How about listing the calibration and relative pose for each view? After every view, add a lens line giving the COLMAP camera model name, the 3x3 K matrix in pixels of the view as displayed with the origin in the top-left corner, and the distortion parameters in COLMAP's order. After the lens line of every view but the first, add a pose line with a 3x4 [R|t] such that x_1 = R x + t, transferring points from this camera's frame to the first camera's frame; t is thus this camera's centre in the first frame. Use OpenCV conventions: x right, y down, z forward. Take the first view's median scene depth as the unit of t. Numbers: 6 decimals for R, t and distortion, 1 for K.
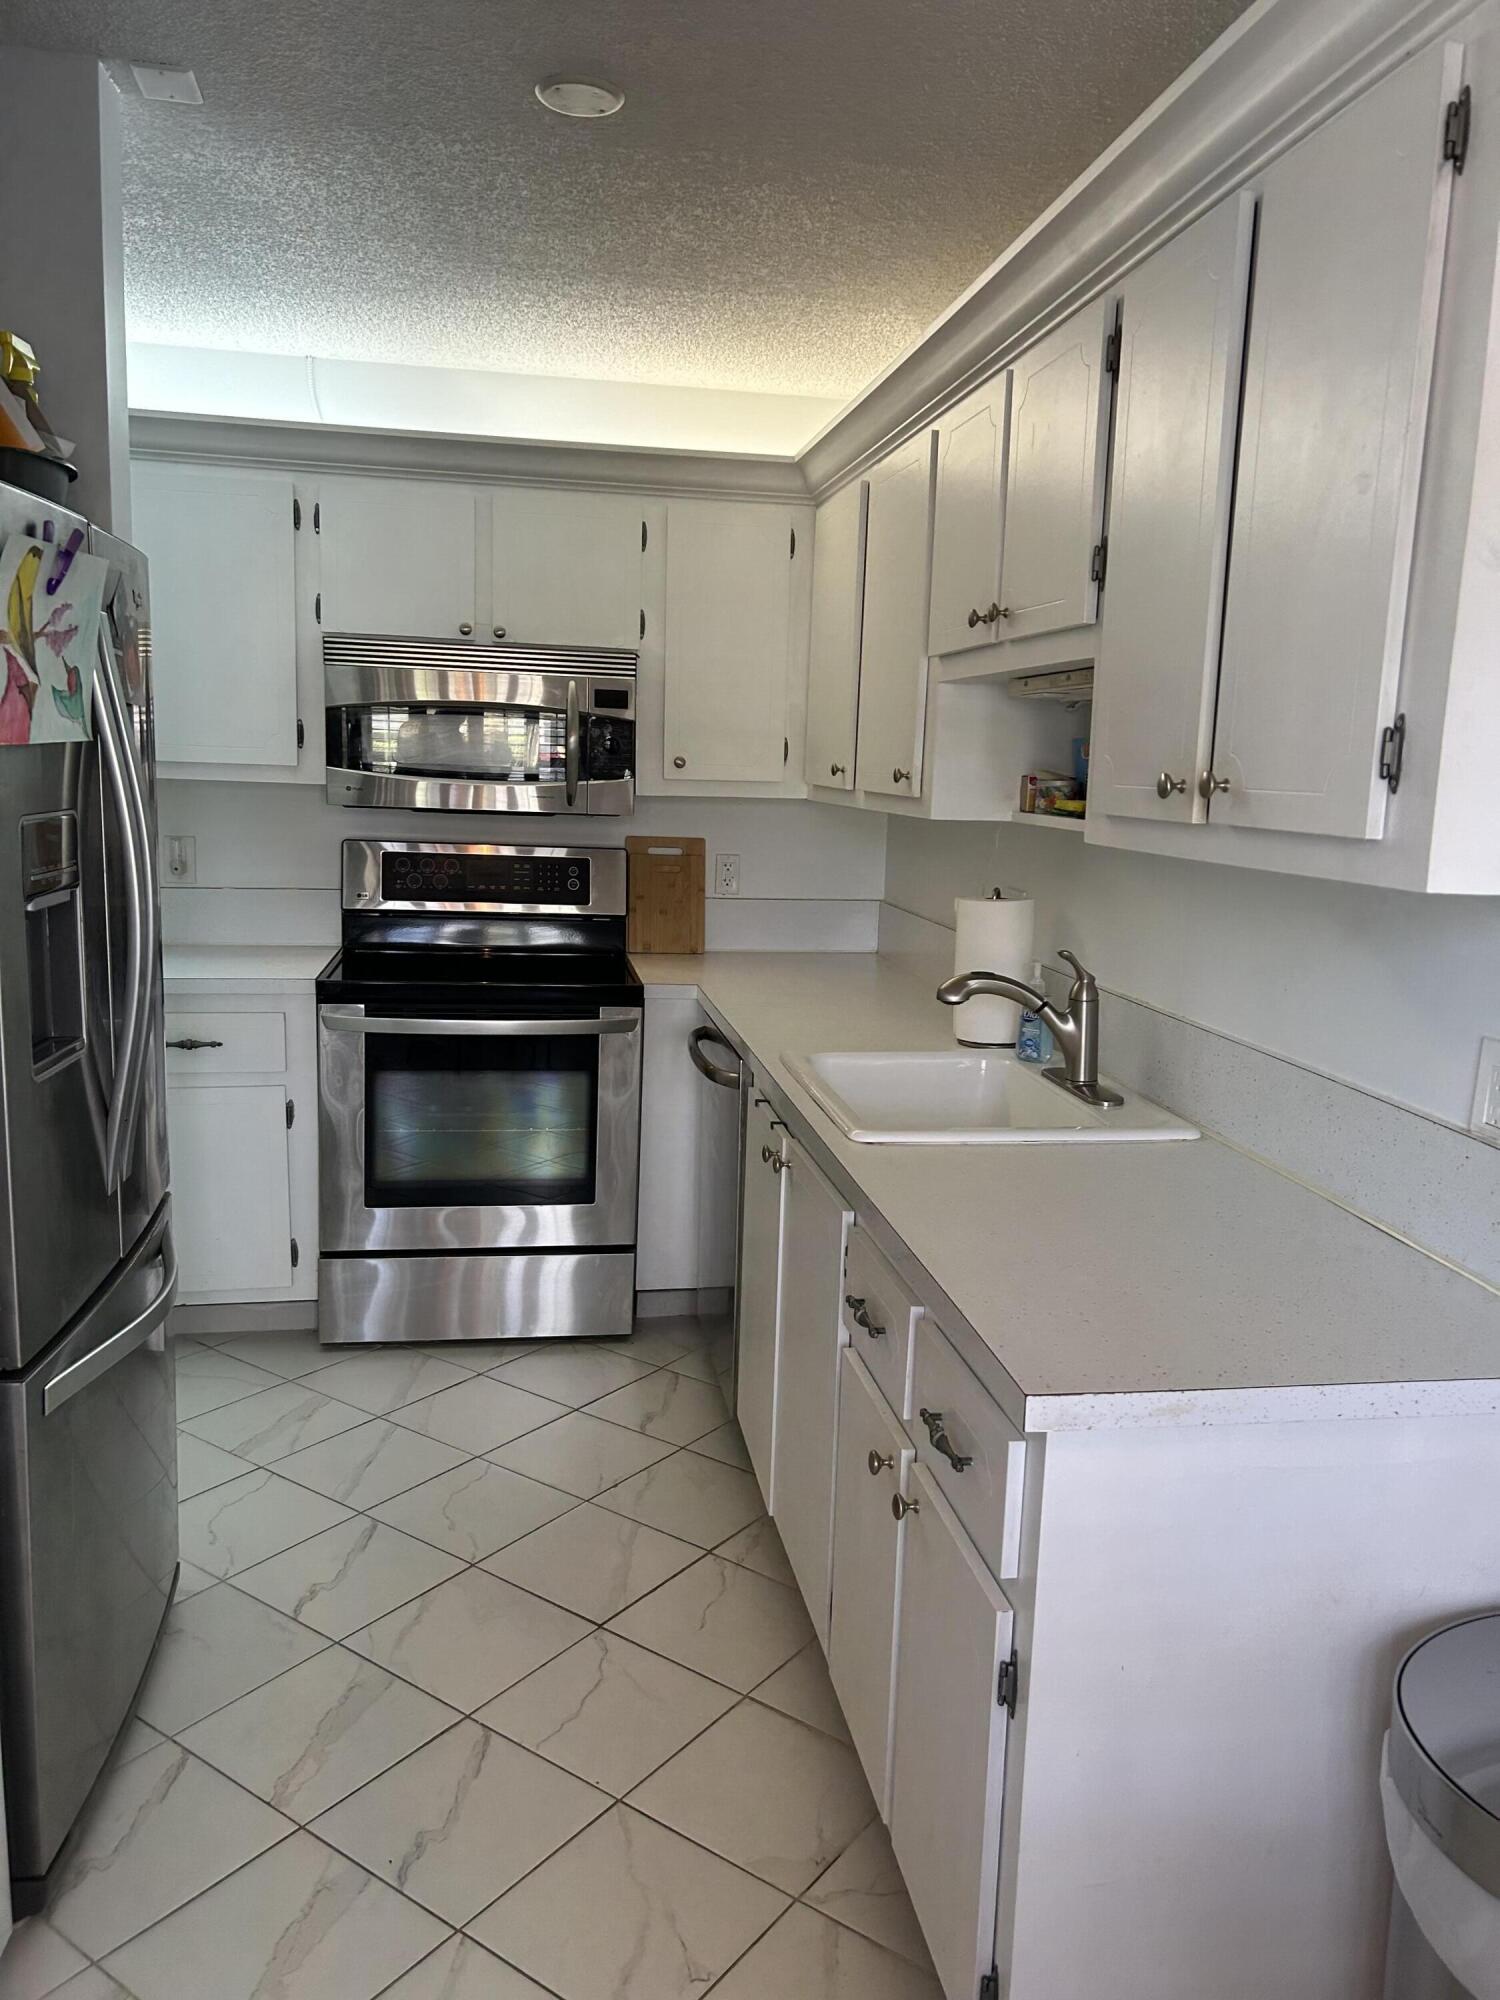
lens RADIAL K [[1501.5, 0, 754.5], [0, 1501.5, 1001.1], [0, 0, 1]] dist [0.041606, -0.004645]
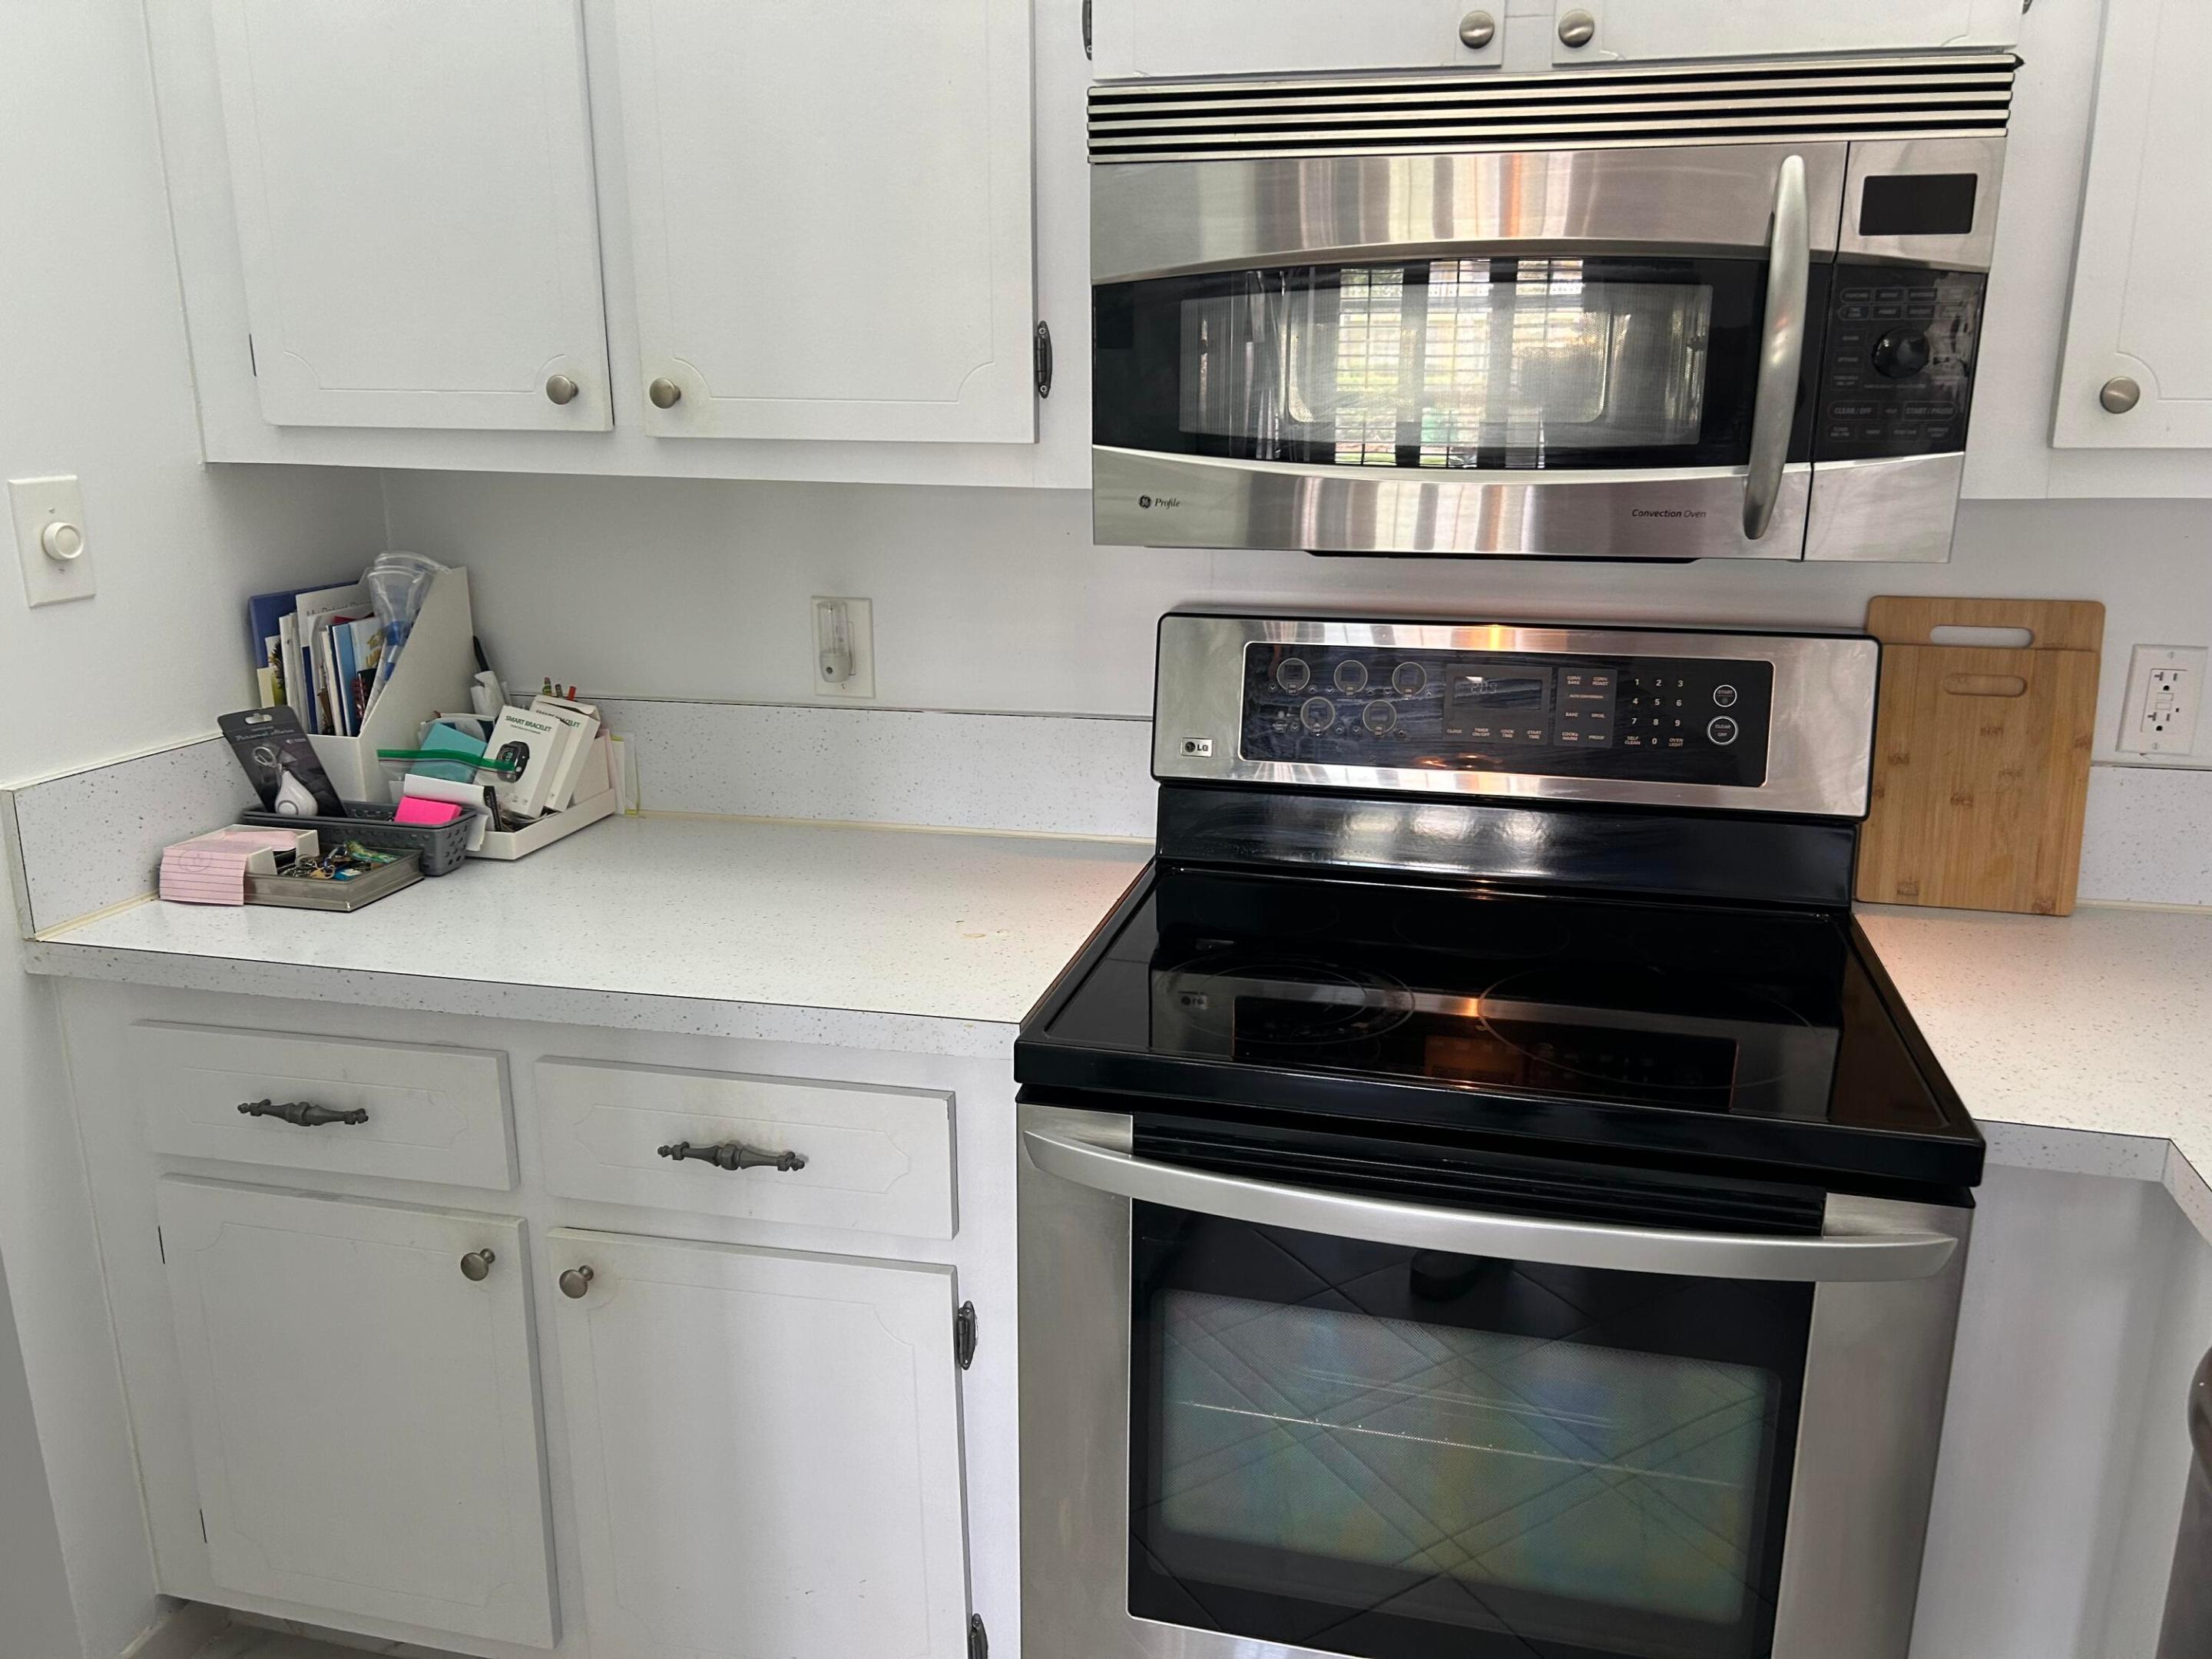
lens RADIAL K [[1660.6, 0, 1104.5], [0, 1660.6, 831.9], [0, 0, 1]] dist [0.041606, -0.004645]
pose [[0.918612, 0.068523, -0.389175, -0.102719], [-0.030956, 0.994303, 0.102000, -0.095310], [0.393947, -0.081651, 0.915499, 0.571505]]
